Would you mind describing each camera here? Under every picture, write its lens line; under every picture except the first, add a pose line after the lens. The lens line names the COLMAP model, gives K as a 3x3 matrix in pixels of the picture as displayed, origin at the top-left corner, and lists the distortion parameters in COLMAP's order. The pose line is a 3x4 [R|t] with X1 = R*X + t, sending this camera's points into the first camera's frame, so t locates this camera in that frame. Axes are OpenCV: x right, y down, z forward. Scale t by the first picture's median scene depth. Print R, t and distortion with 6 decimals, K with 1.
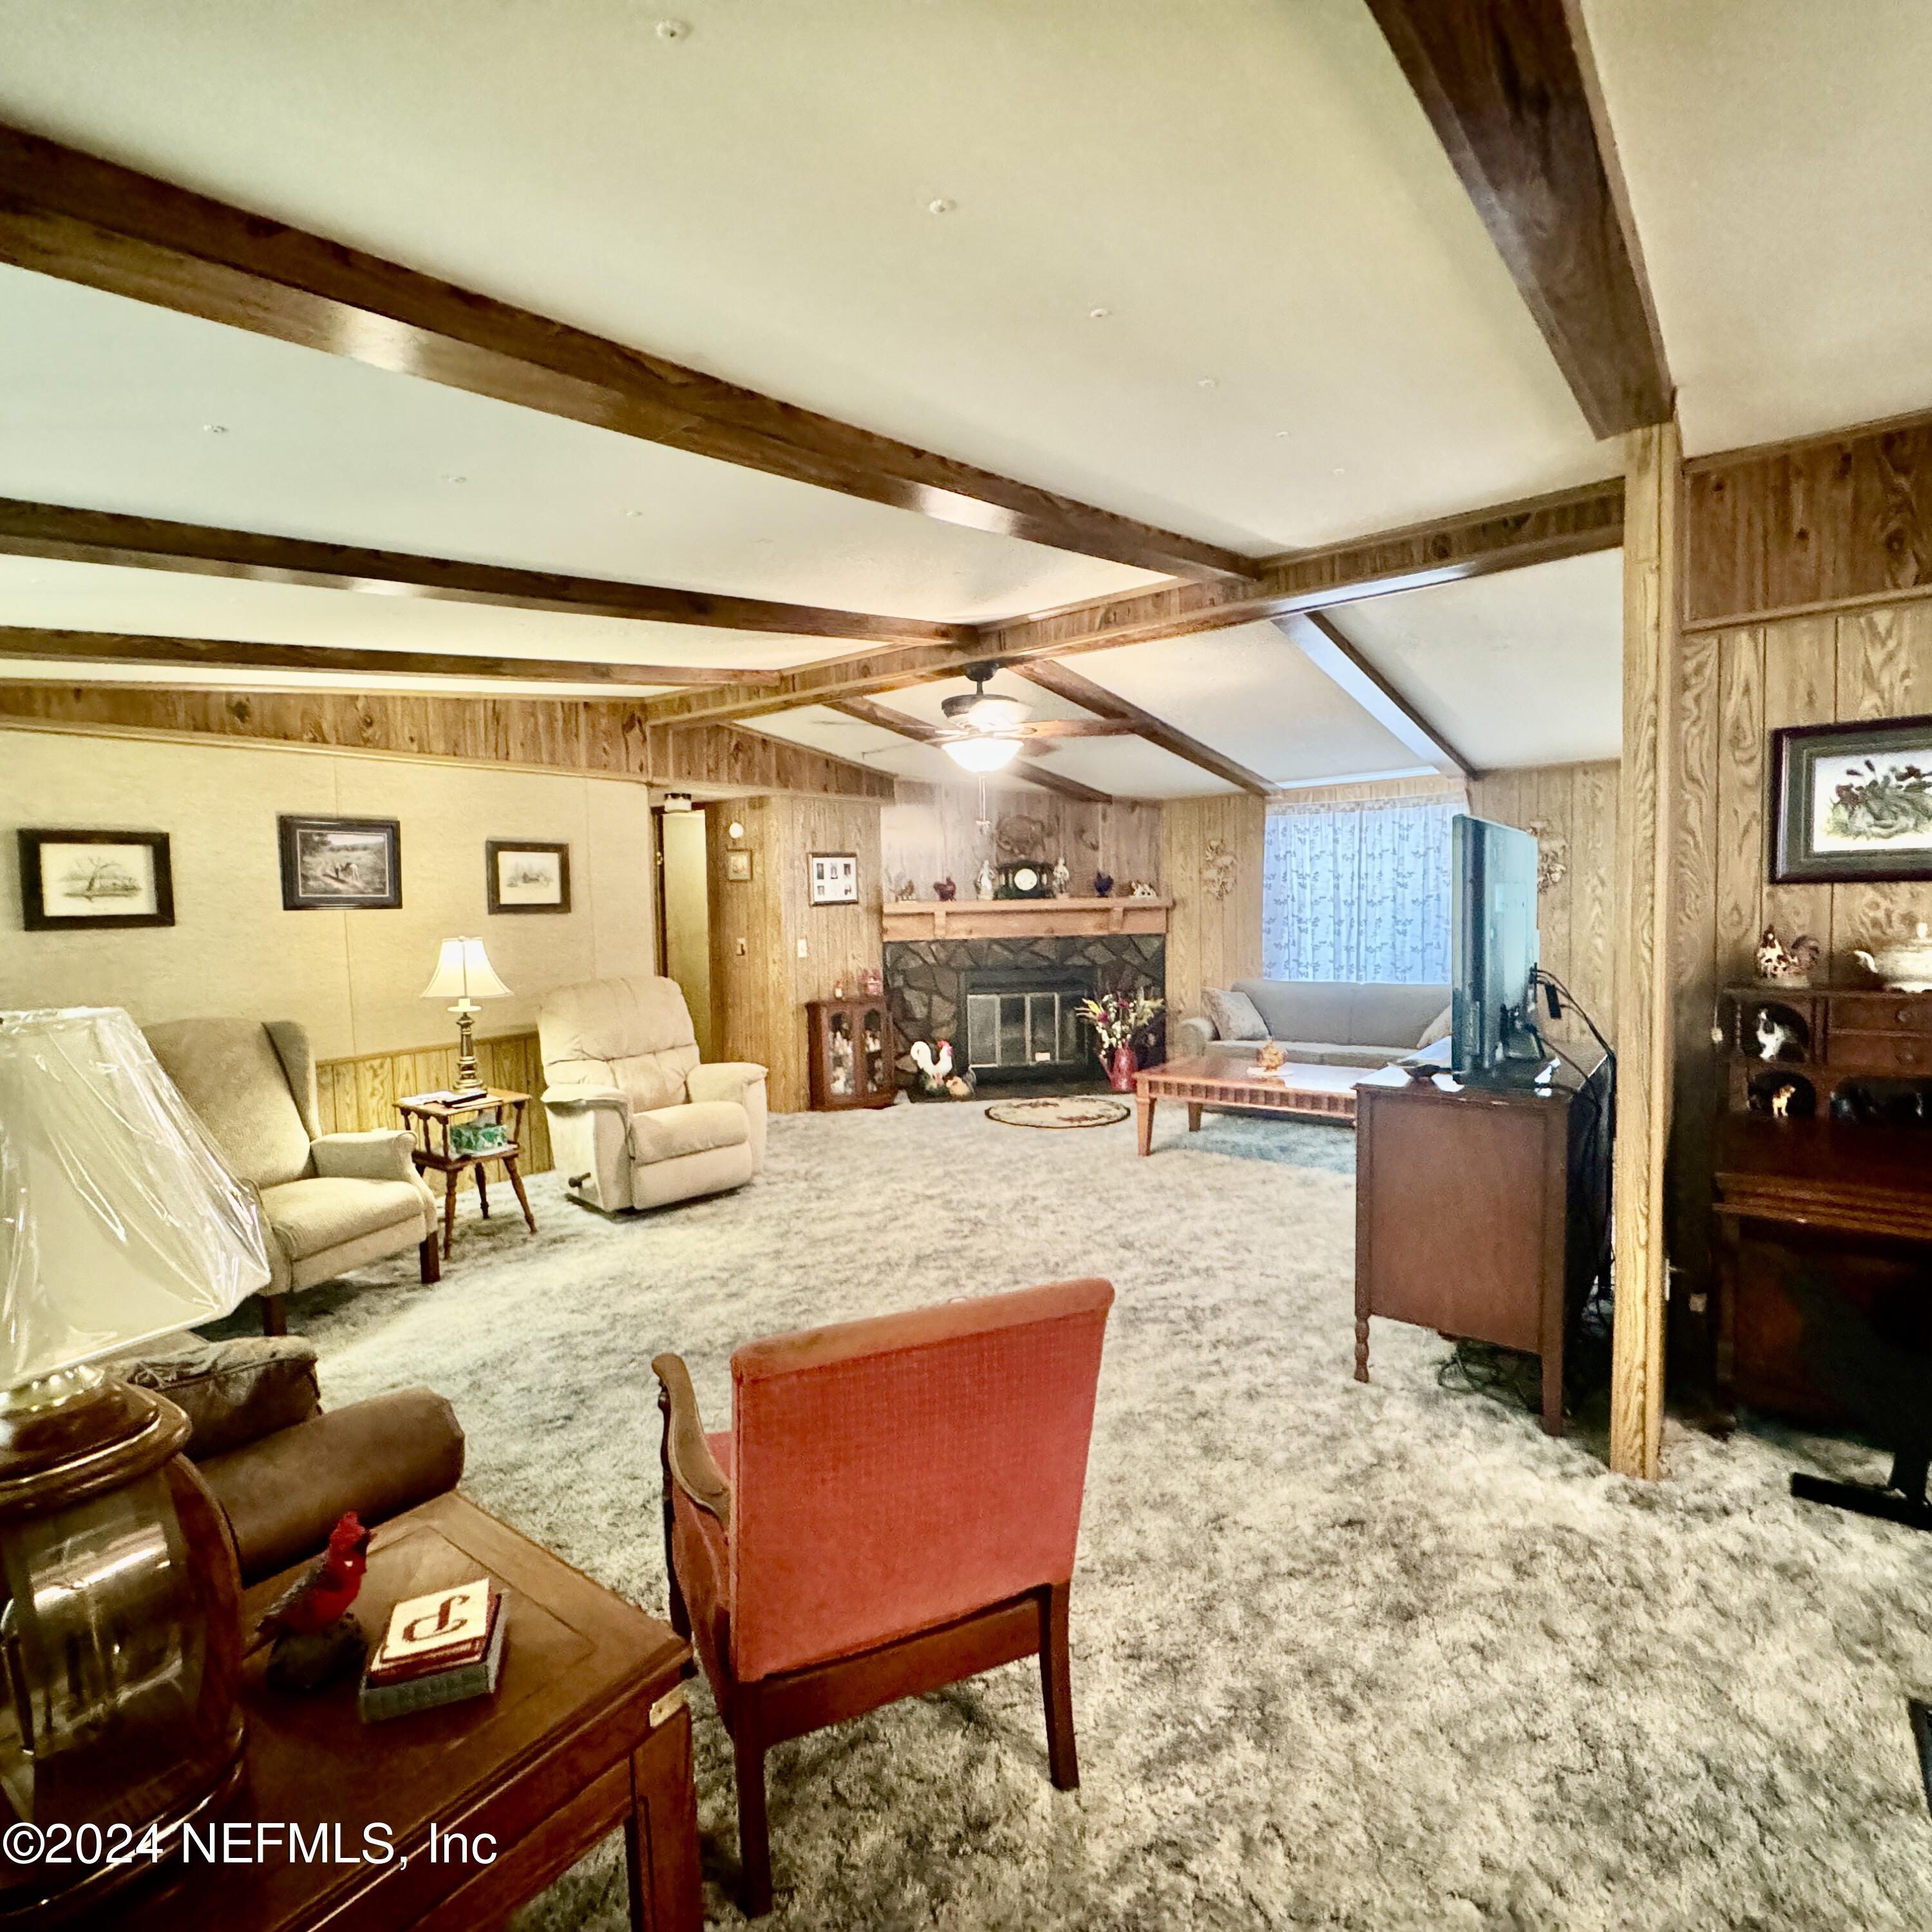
lens RADIAL K [[1046.5, 0, 966.0], [0, 1046.5, 958.8], [0, 0, 1]] dist [0.014662, -0.000333]
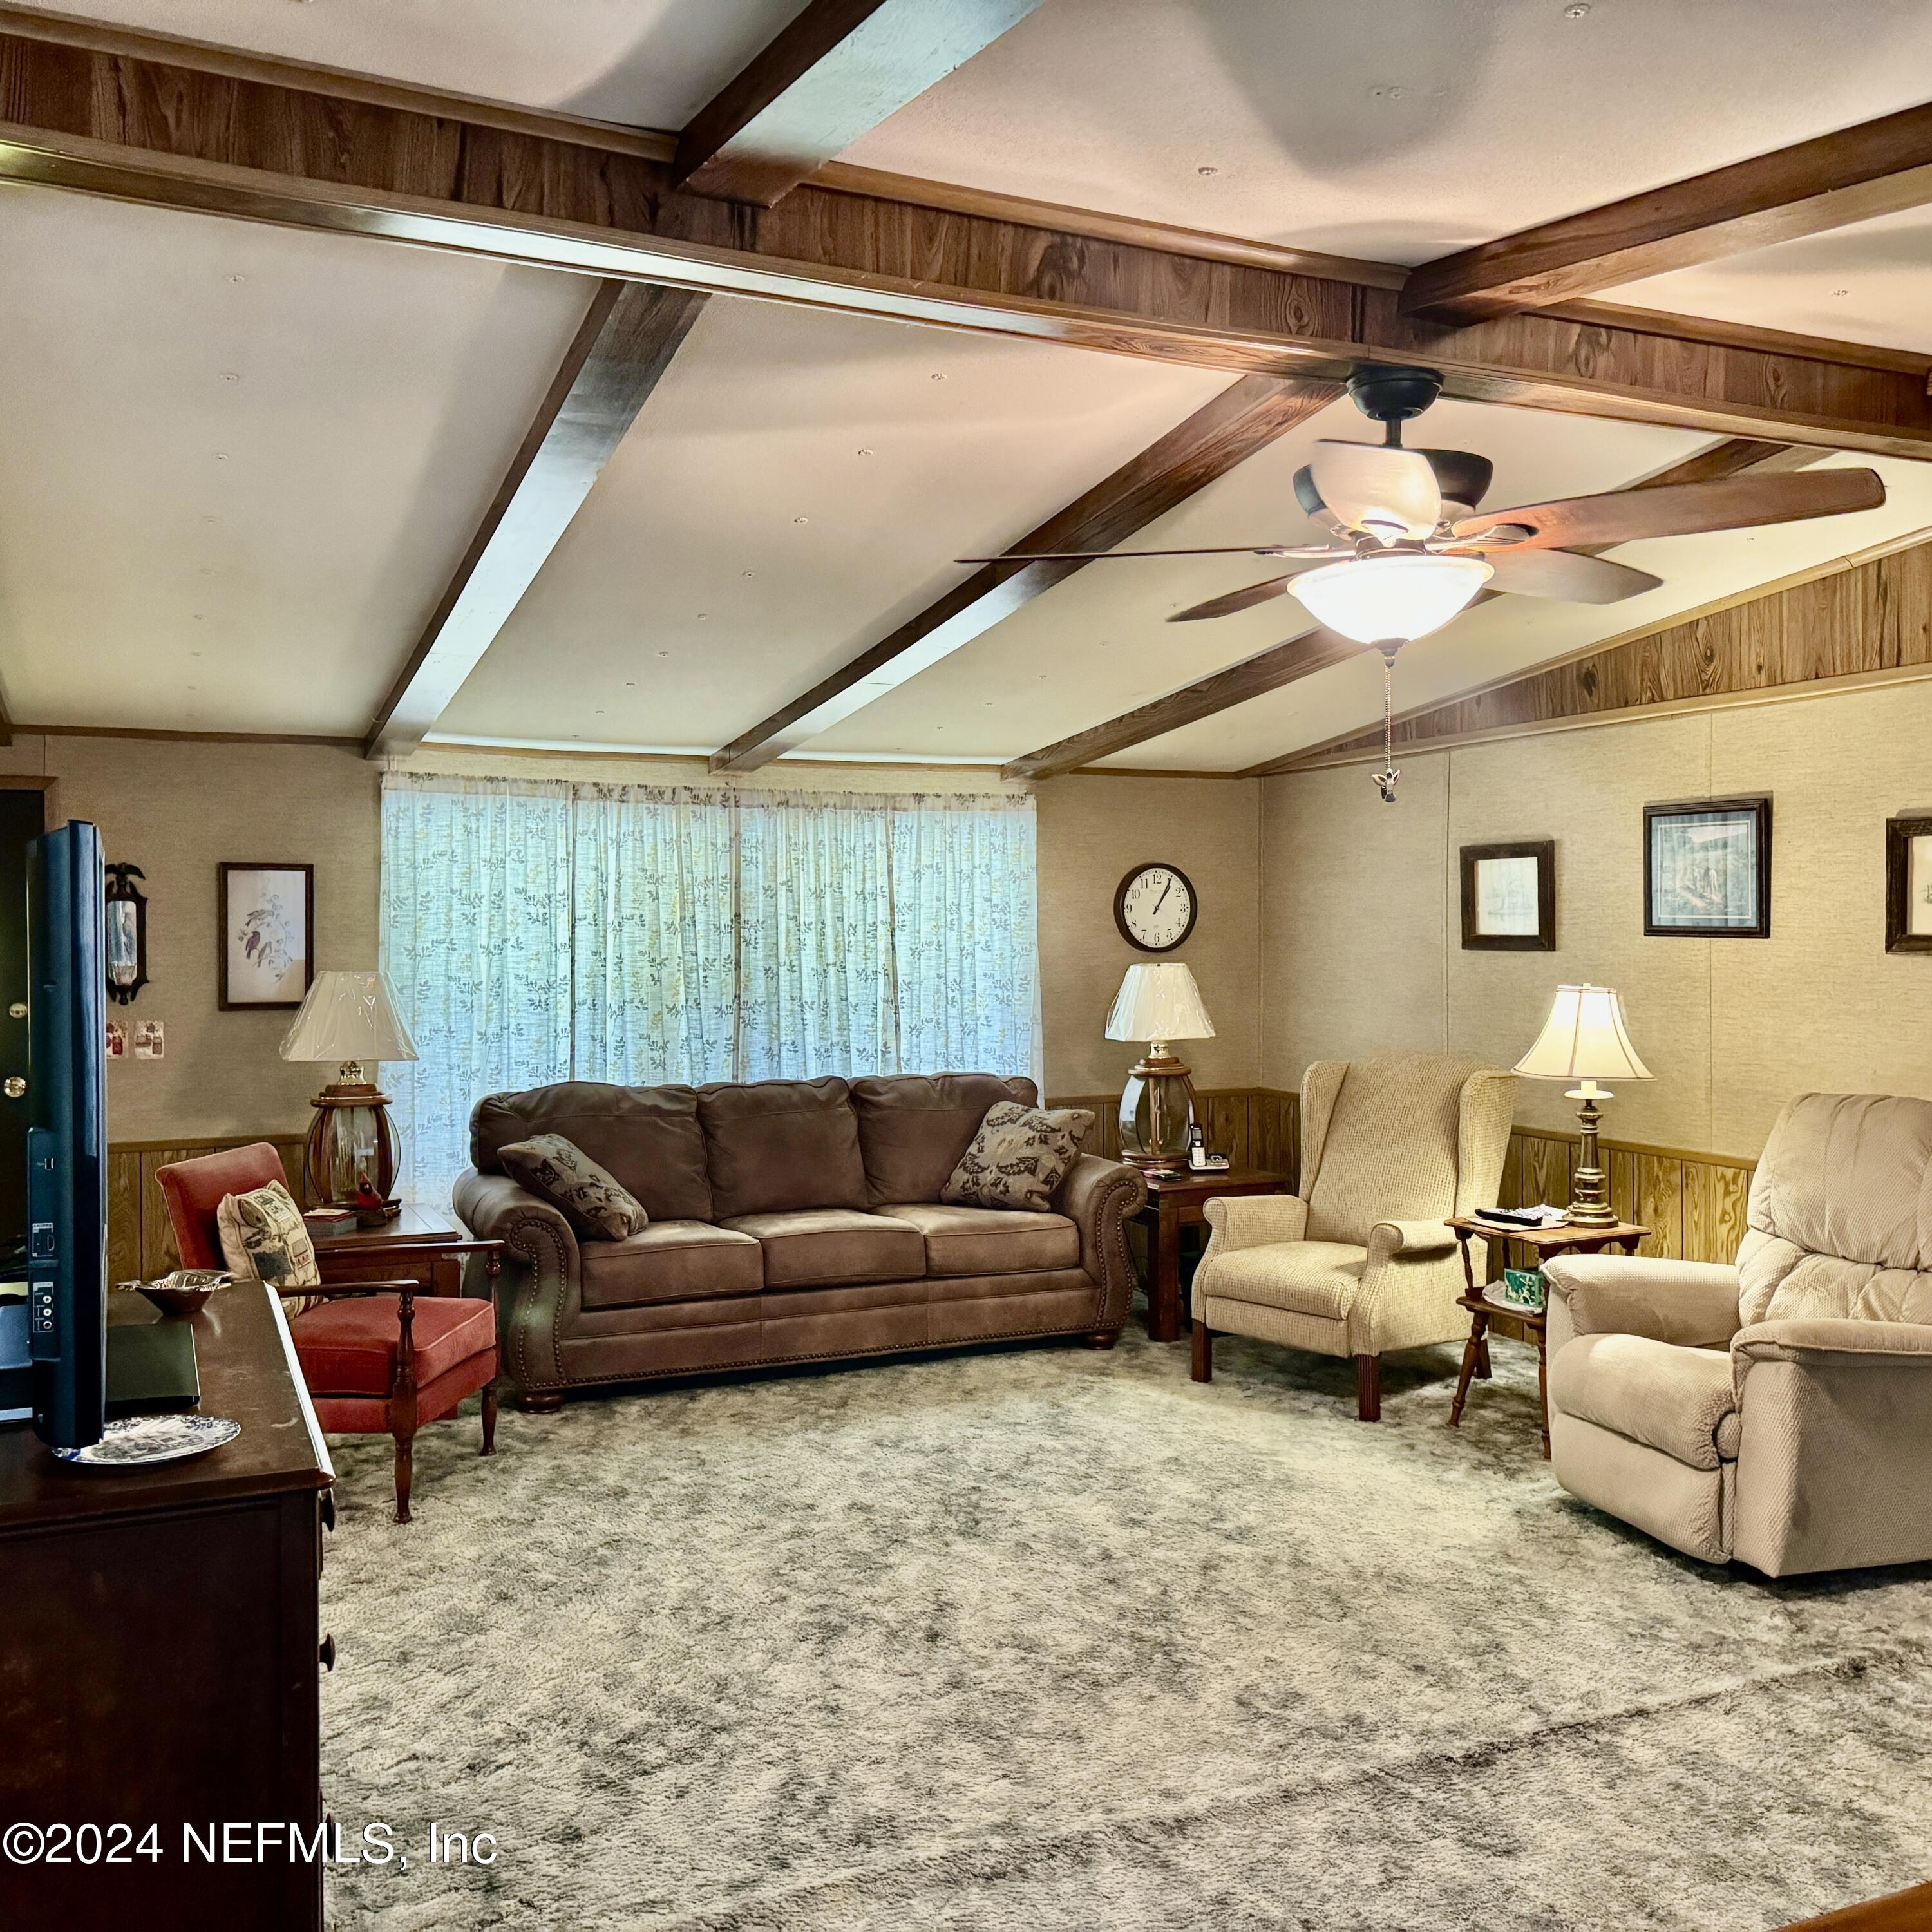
lens RADIAL K [[1830.8, 0, 950.8], [0, 1830.8, 977.3], [0, 0, 1]] dist [0.020384, -0.025980]
pose [[-0.497866, 0.050861, -0.865762, 0.455179], [-0.040660, 0.995812, 0.081883, -0.066022], [0.866301, 0.075969, -0.493713, 0.782628]]
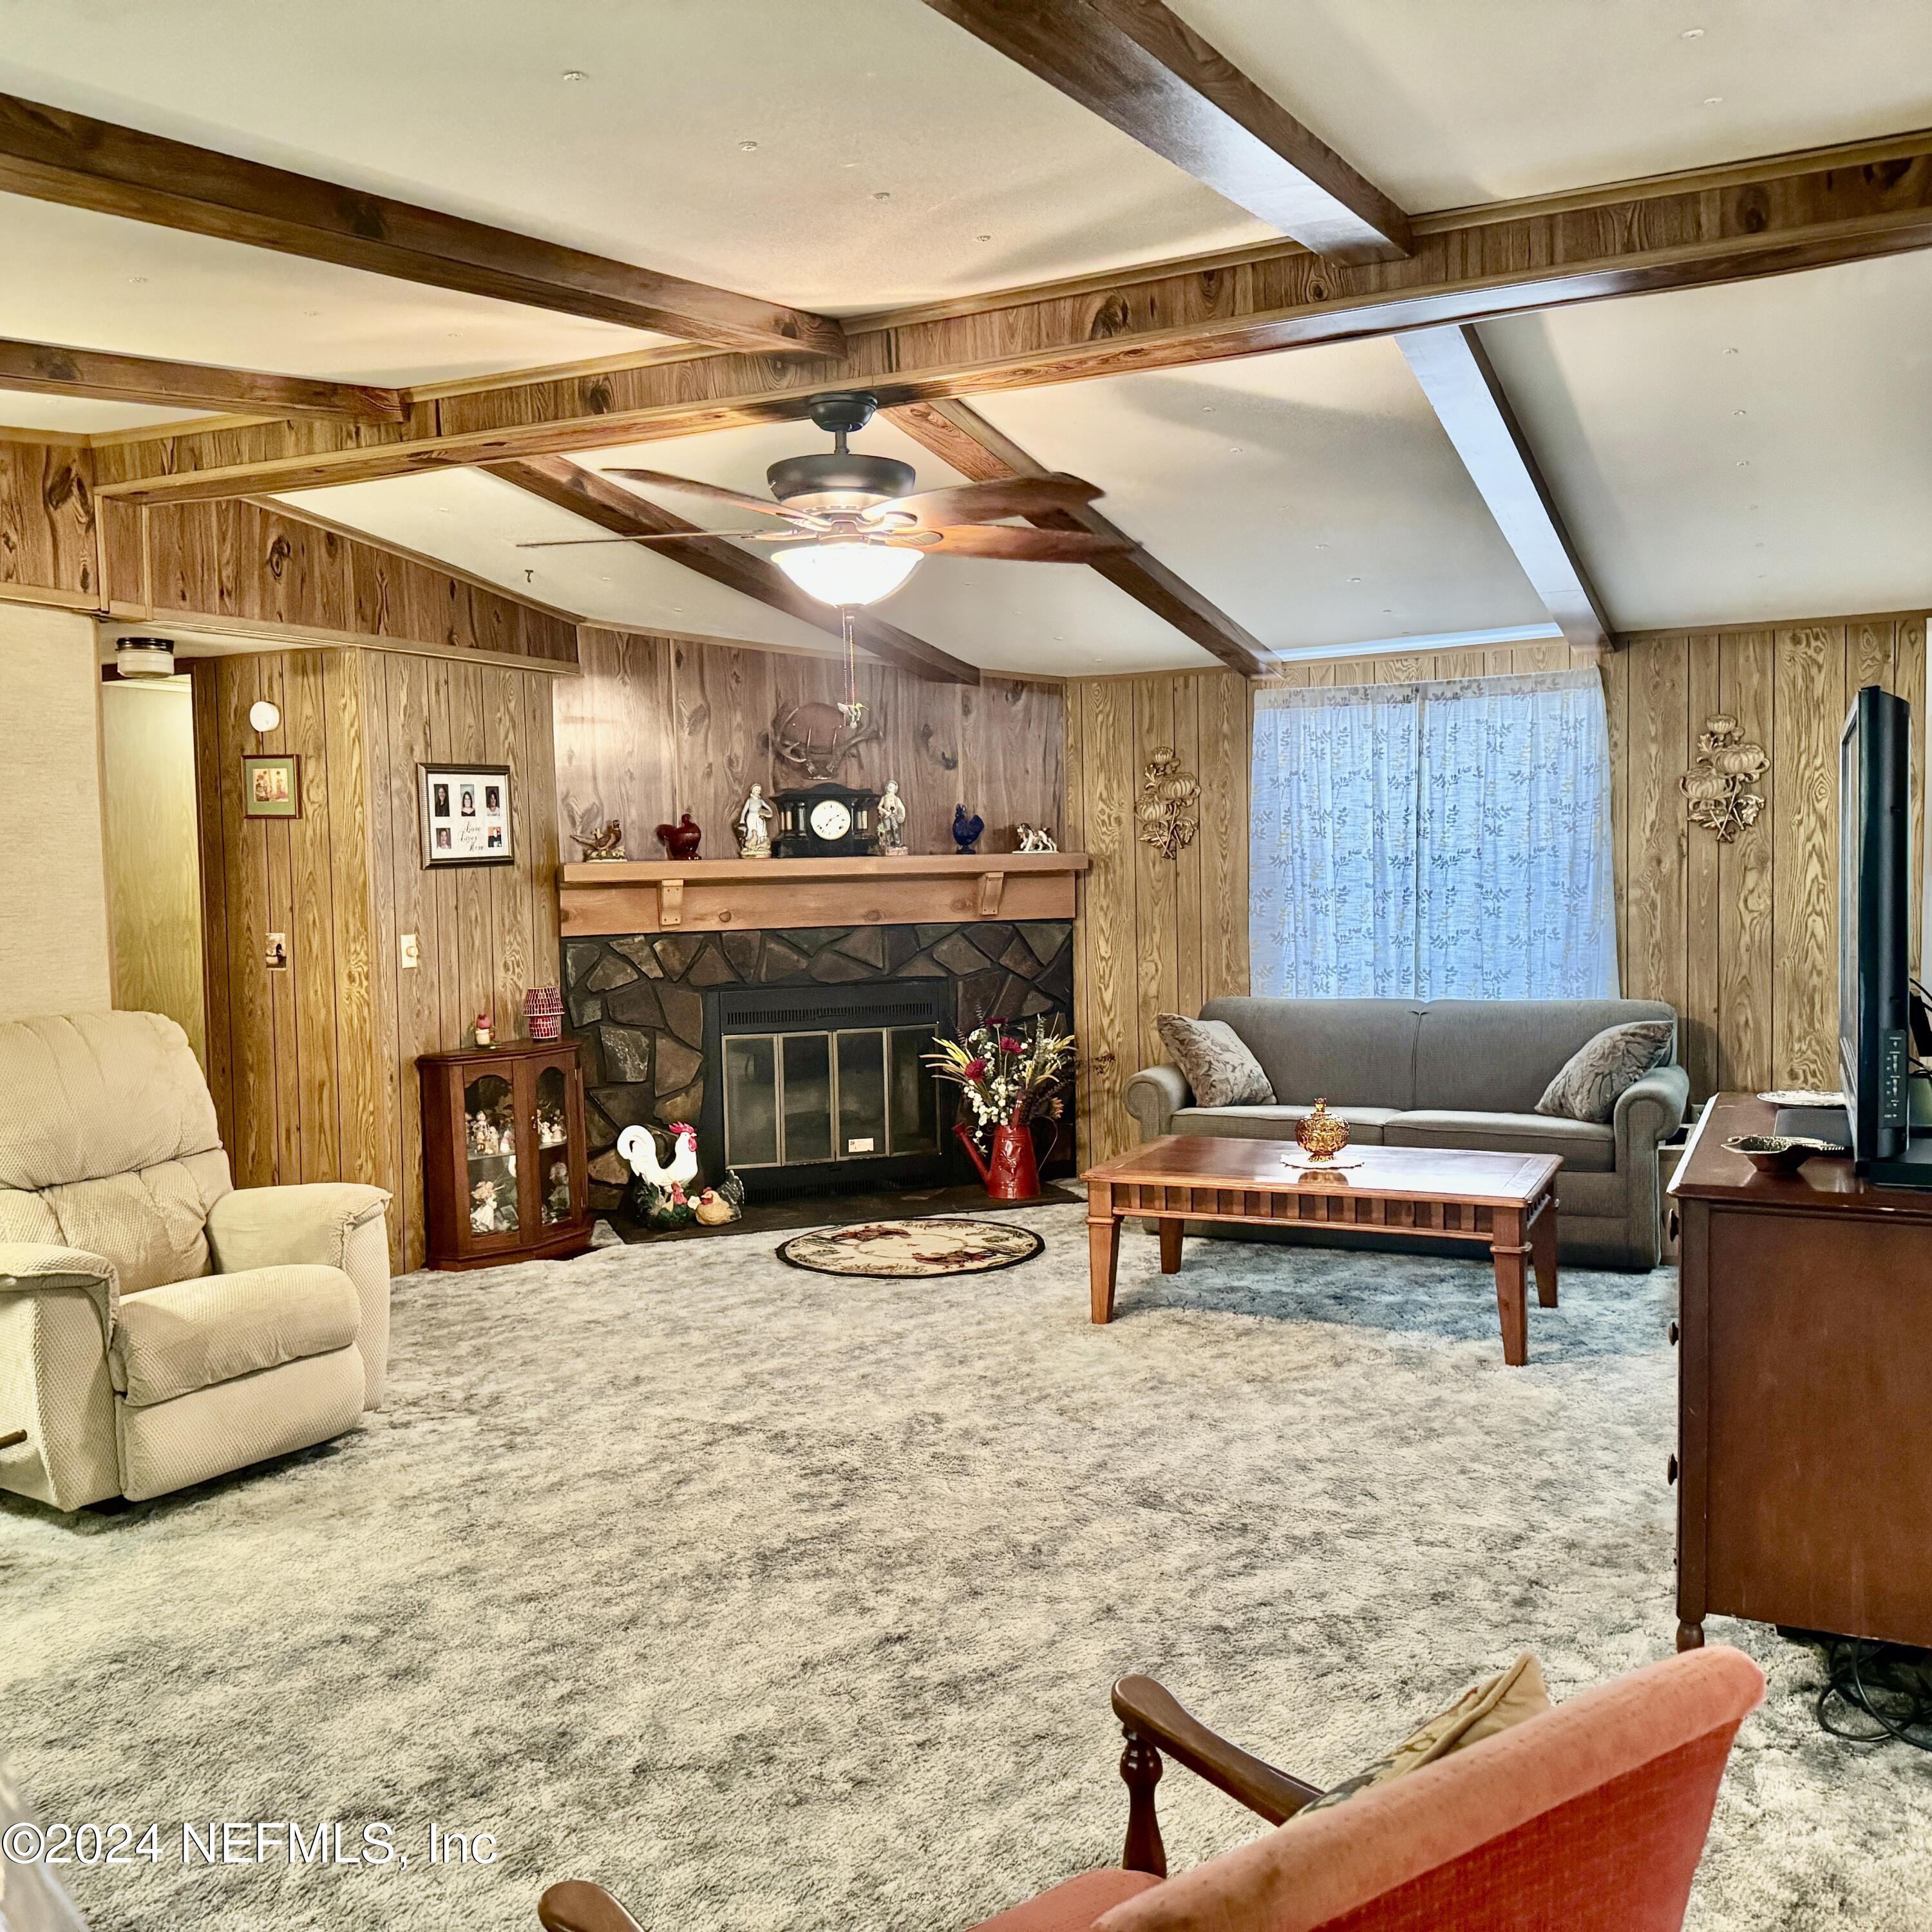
lens RADIAL K [[1827.9, 0, 974.7], [0, 1827.9, 959.7], [0, 0, 1]] dist [0.154673, -0.264773]
pose [[0.977711, -0.012174, 0.209601, -0.076187], [0.013086, 0.999910, -0.002965, 0.000540], [-0.209546, 0.005642, 0.977782, 0.060018]]
